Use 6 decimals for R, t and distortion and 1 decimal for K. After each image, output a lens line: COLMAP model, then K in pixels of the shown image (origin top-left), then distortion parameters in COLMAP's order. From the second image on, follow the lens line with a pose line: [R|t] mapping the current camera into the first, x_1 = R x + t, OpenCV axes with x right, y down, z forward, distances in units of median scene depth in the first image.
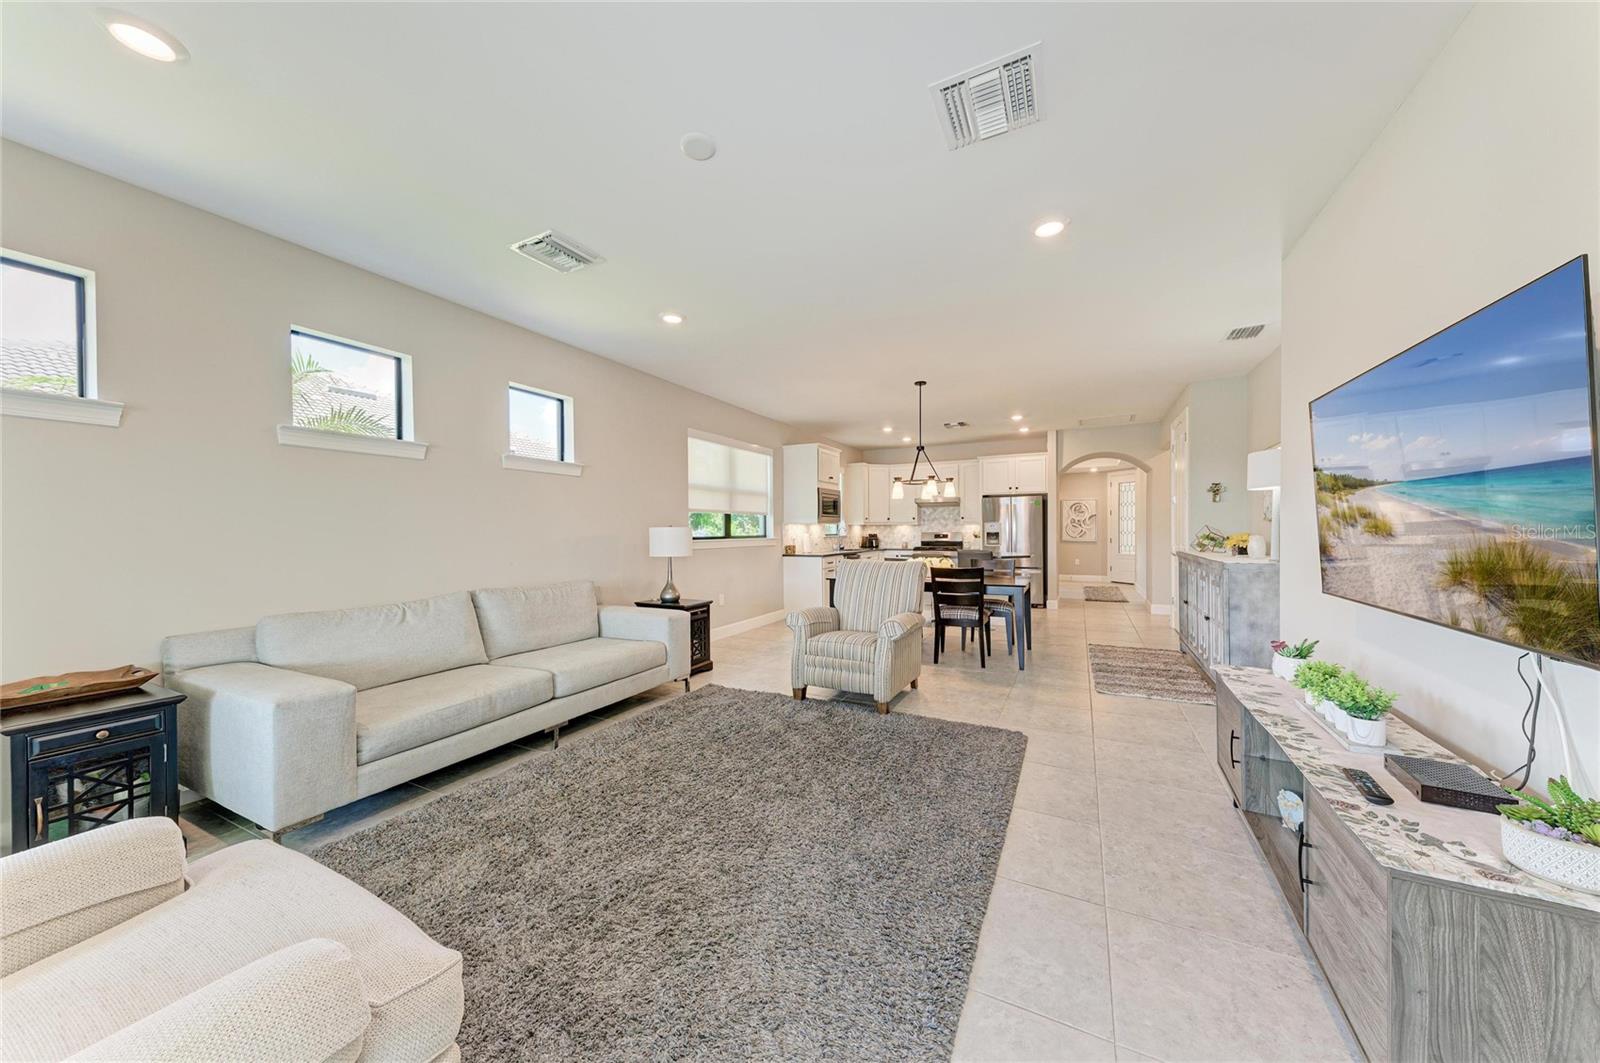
lens RADIAL K [[544.7, 0, 806.7], [0, 544.7, 533.5], [0, 0, 1]] dist [0.023073, -0.004637]
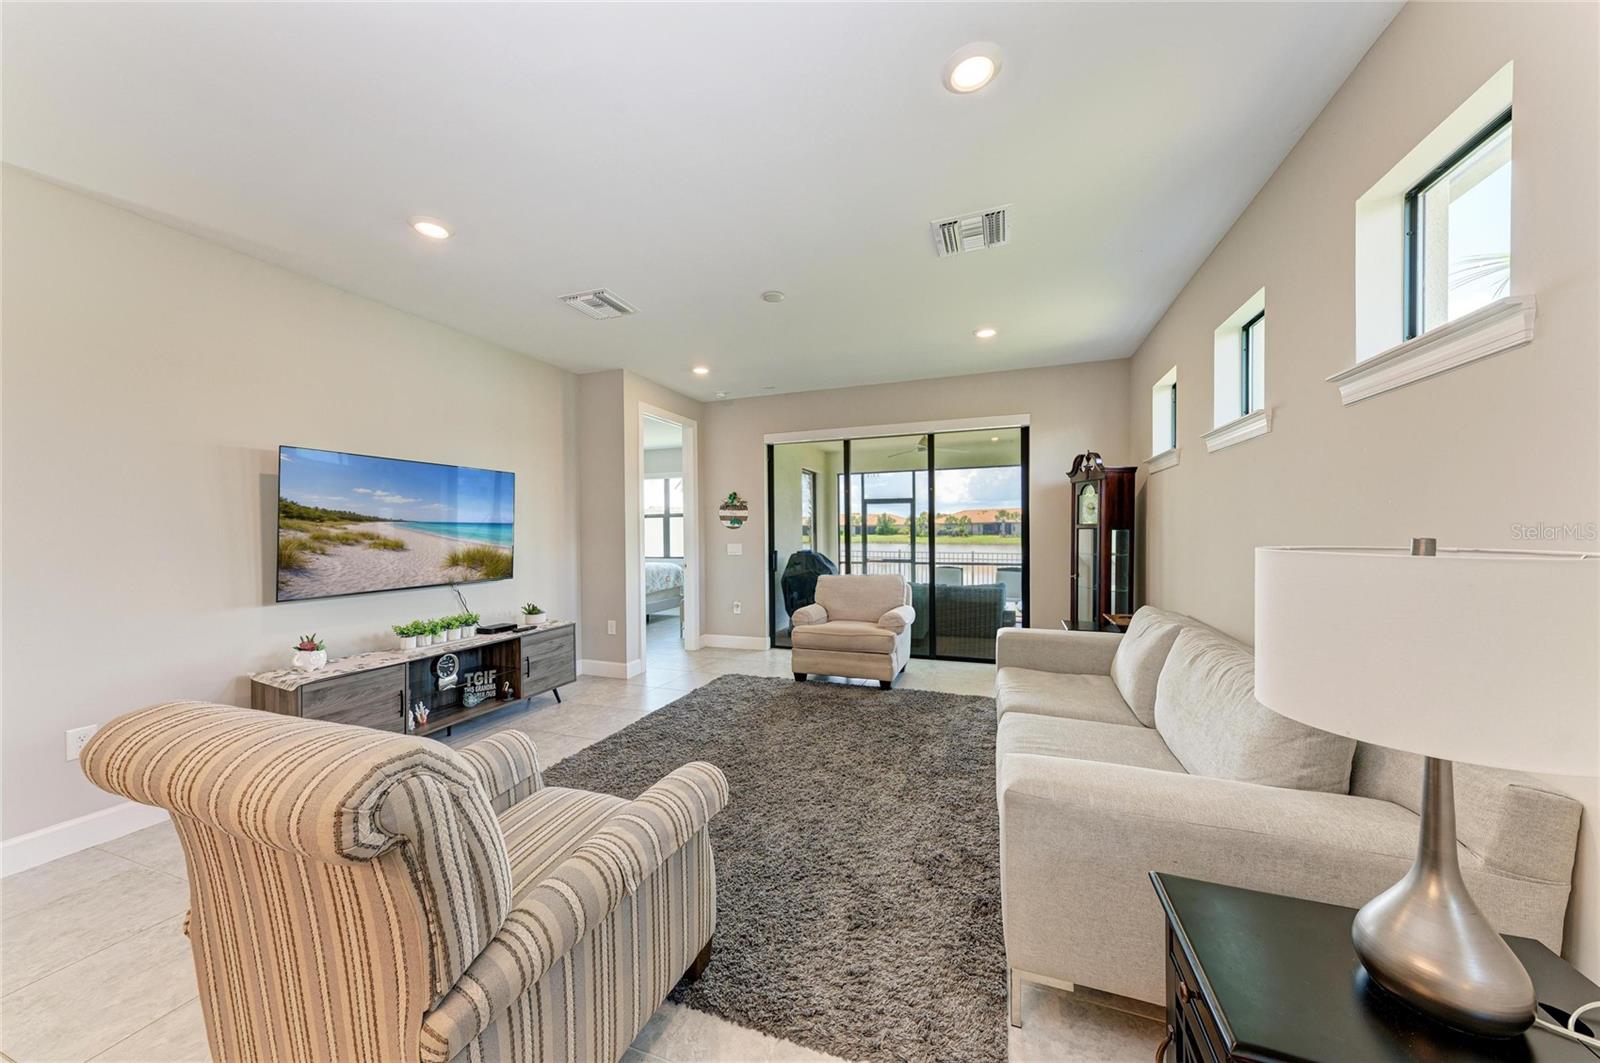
lens RADIAL K [[535.3, 0, 800.6], [0, 535.3, 536.2], [0, 0, 1]] dist [-0.000928, -0.000050]
pose [[-0.994083, 0.015743, -0.107480, -0.025162], [0.013745, 0.999719, 0.019307, -0.012280], [0.107754, 0.017715, -0.994020, 0.649972]]
